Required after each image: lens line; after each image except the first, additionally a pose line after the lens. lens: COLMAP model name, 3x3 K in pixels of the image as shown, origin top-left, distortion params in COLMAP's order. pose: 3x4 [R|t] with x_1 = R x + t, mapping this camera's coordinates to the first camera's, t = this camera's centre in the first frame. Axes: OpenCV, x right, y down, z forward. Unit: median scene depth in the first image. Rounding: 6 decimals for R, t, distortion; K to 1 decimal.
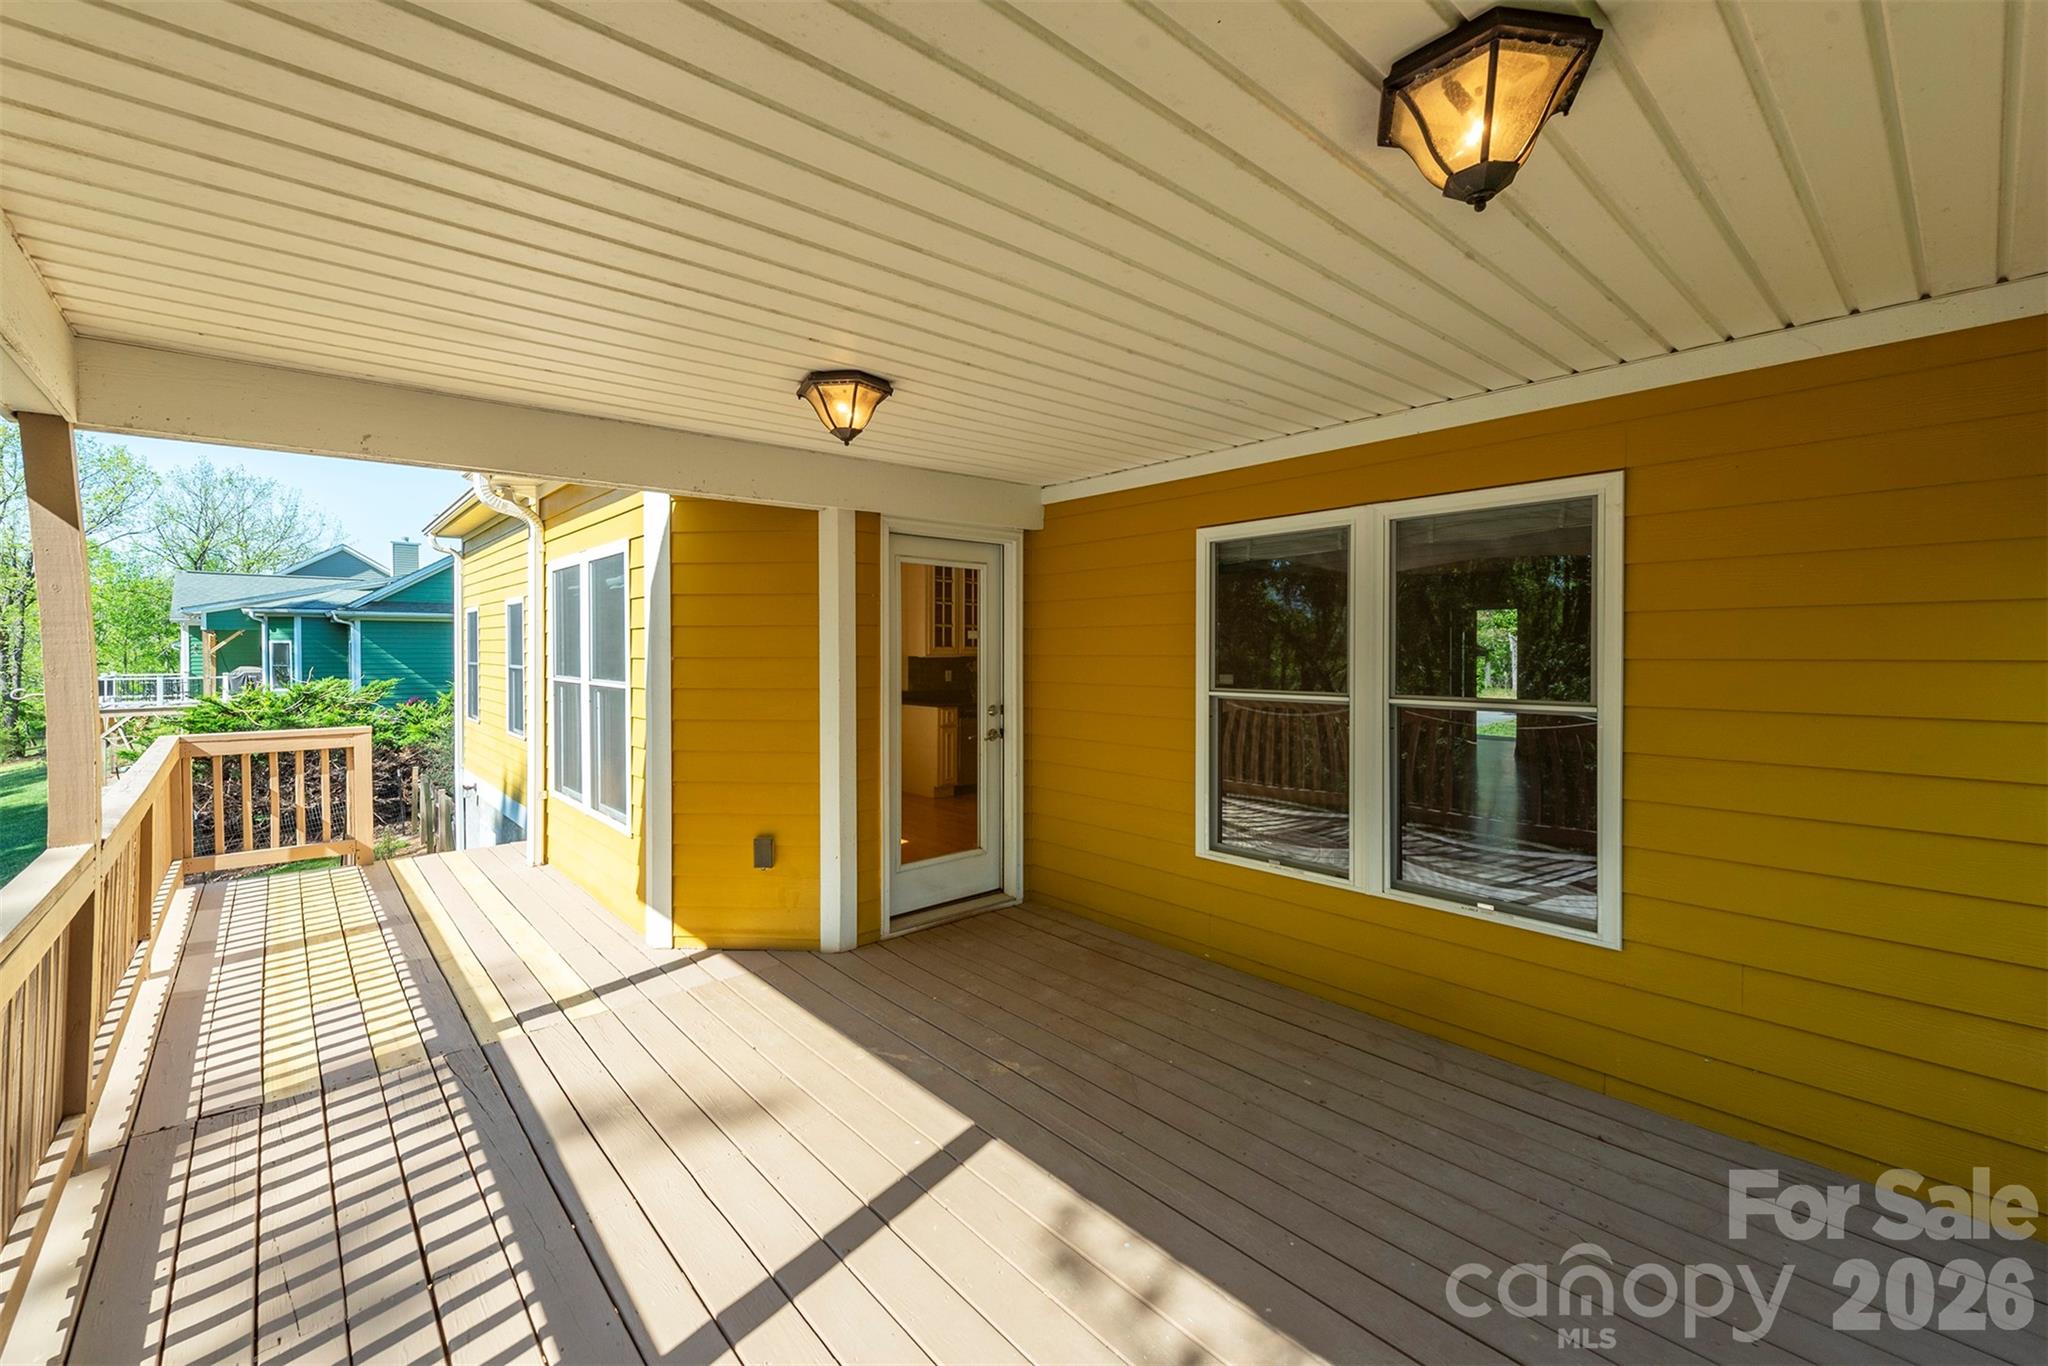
lens RADIAL K [[799.3, 0, 984.0], [0, 799.3, 653.5], [0, 0, 1]] dist [0.003451, -0.000408]
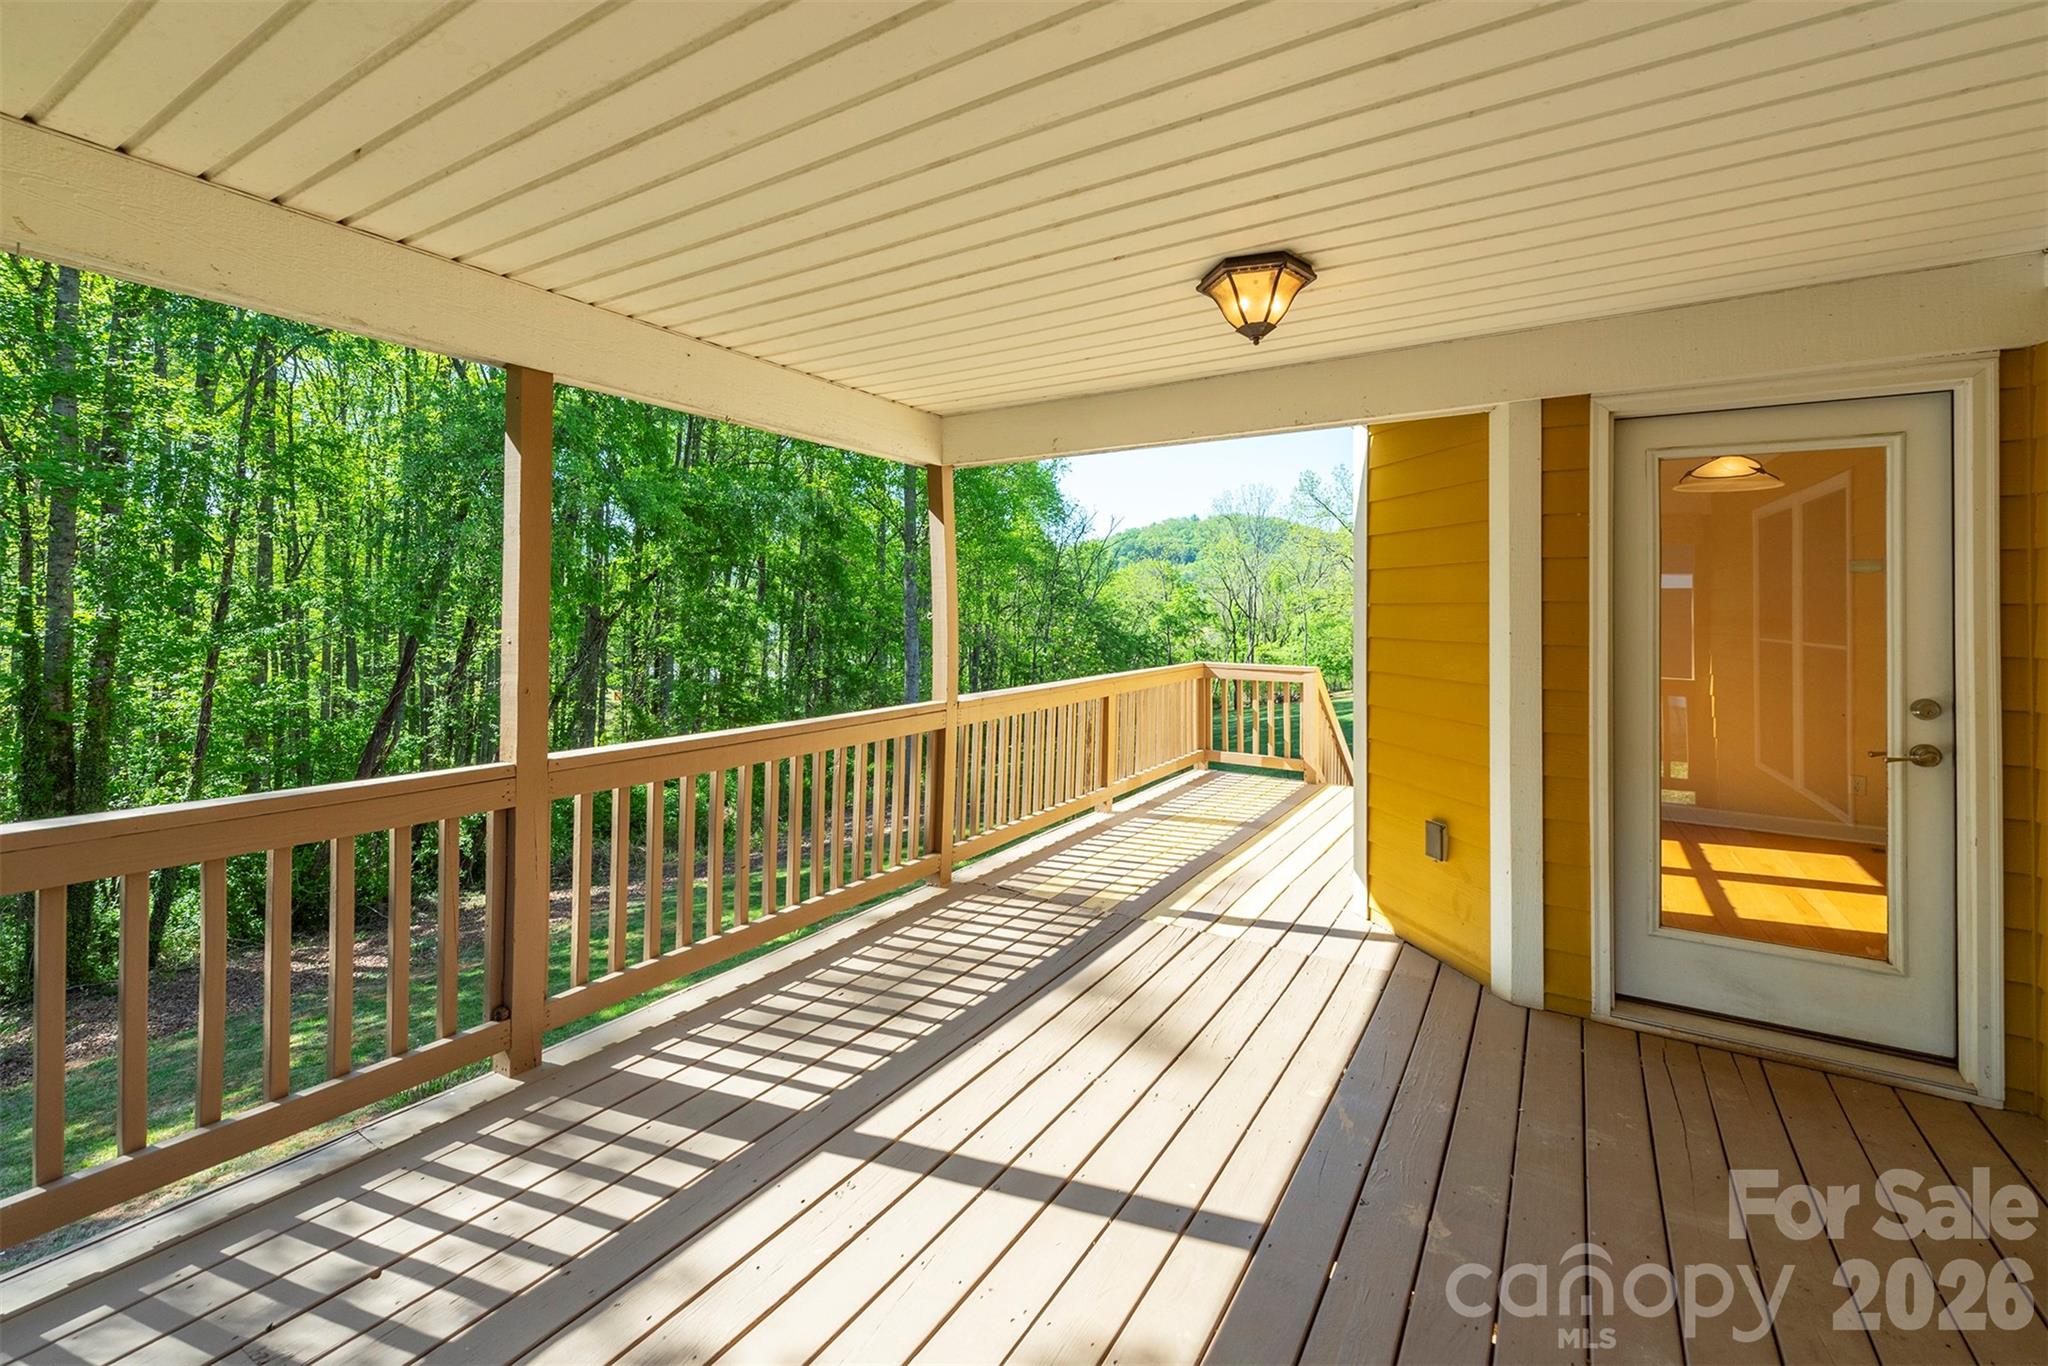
lens RADIAL K [[842.2, 0, 1090.5], [0, 842.2, 602.3], [0, 0, 1]] dist [0.003562, 0.000015]
pose [[0.358825, -0.003130, -0.933400, 0.408001], [-0.015191, 0.999842, -0.009193, 0.017152], [0.933281, 0.017478, 0.358721, 0.351970]]
